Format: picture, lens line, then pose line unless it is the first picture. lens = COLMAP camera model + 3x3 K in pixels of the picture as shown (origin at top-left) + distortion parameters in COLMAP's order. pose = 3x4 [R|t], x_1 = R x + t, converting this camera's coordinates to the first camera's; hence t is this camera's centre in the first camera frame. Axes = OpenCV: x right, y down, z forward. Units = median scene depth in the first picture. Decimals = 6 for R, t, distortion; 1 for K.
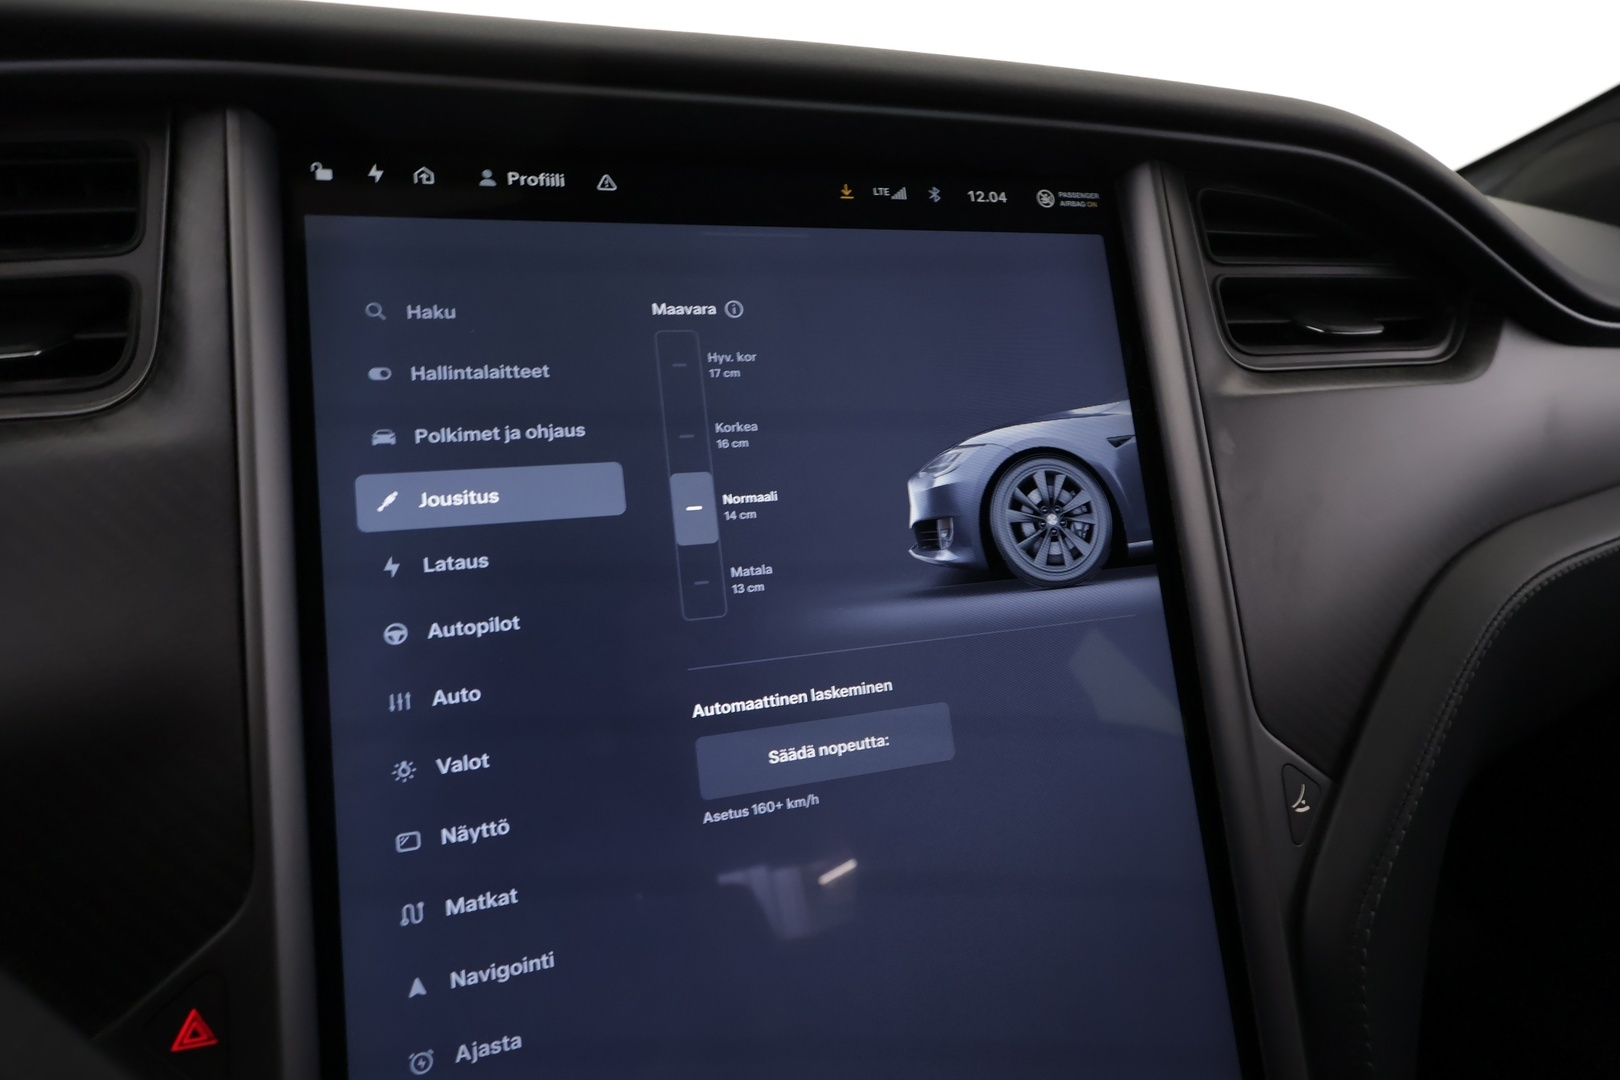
lens RADIAL K [[993.2, 0, 806.6], [0, 993.2, 528.0], [0, 0, 1]] dist [0.011422, 0.009366]
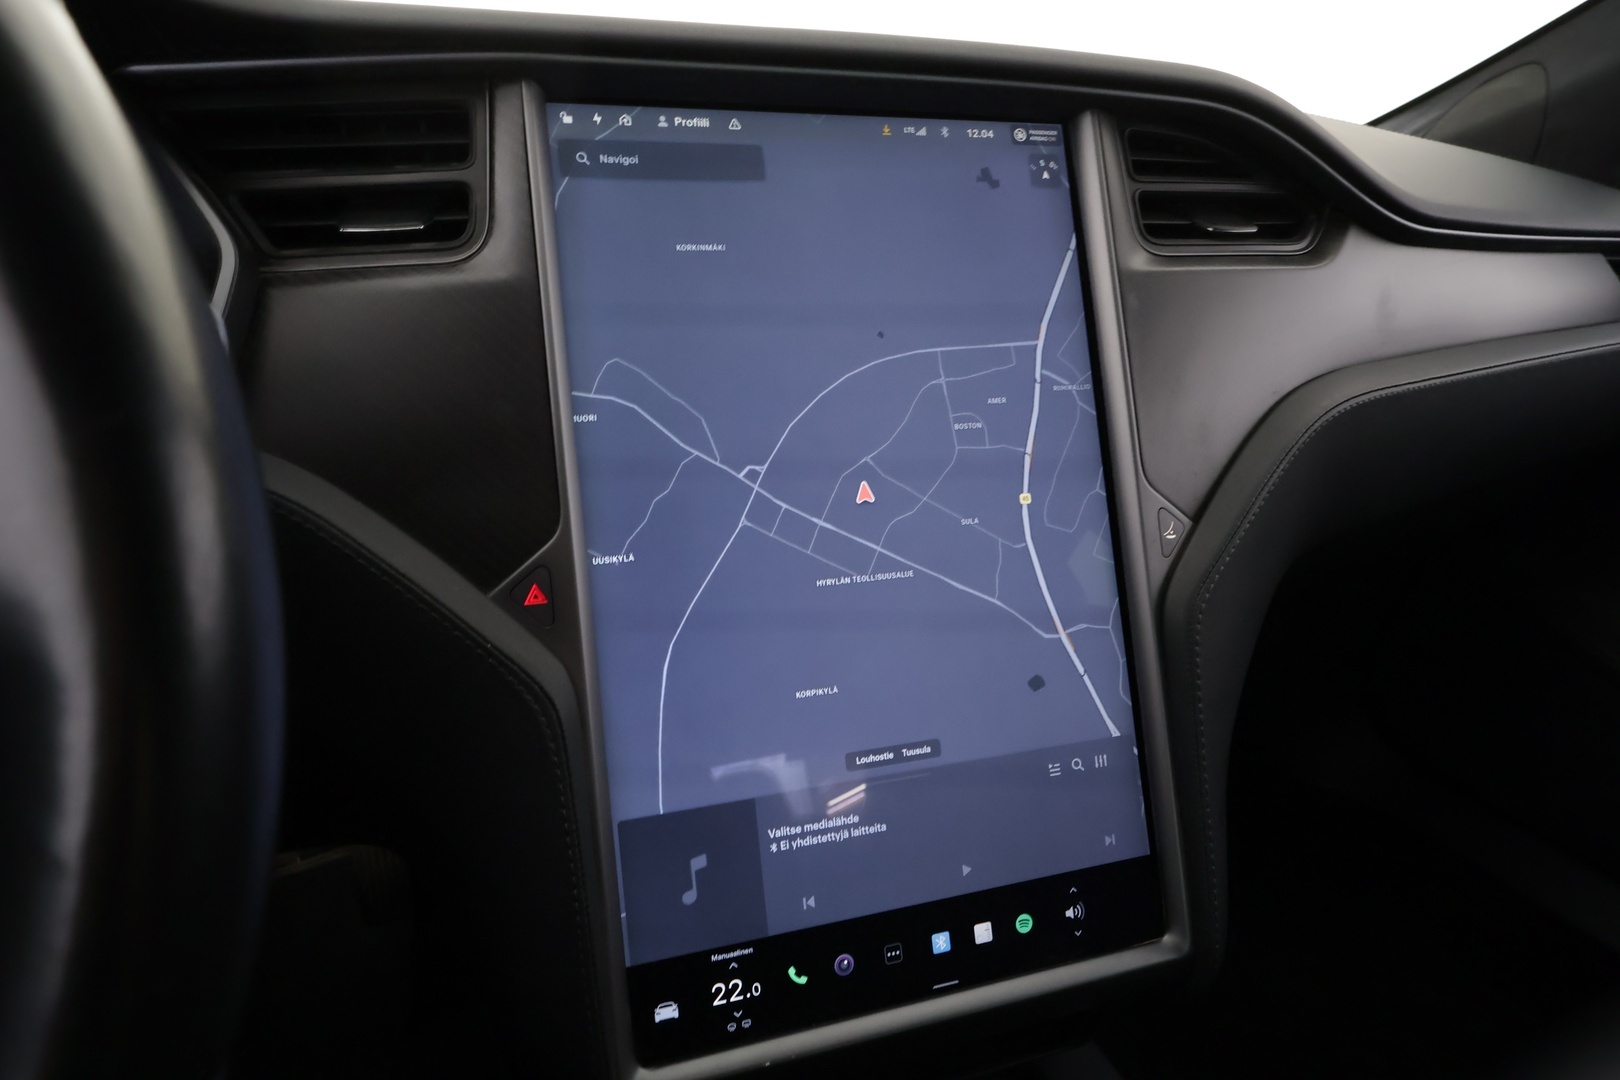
lens RADIAL K [[987.3, 0, 810.1], [0, 987.3, 547.8], [0, 0, 1]] dist [0.019734, -0.001848]
pose [[0.999873, 0.009201, -0.013011, -0.057125], [-0.008115, 0.996668, 0.081164, 0.197666], [0.013715, -0.081048, 0.996616, -0.630939]]
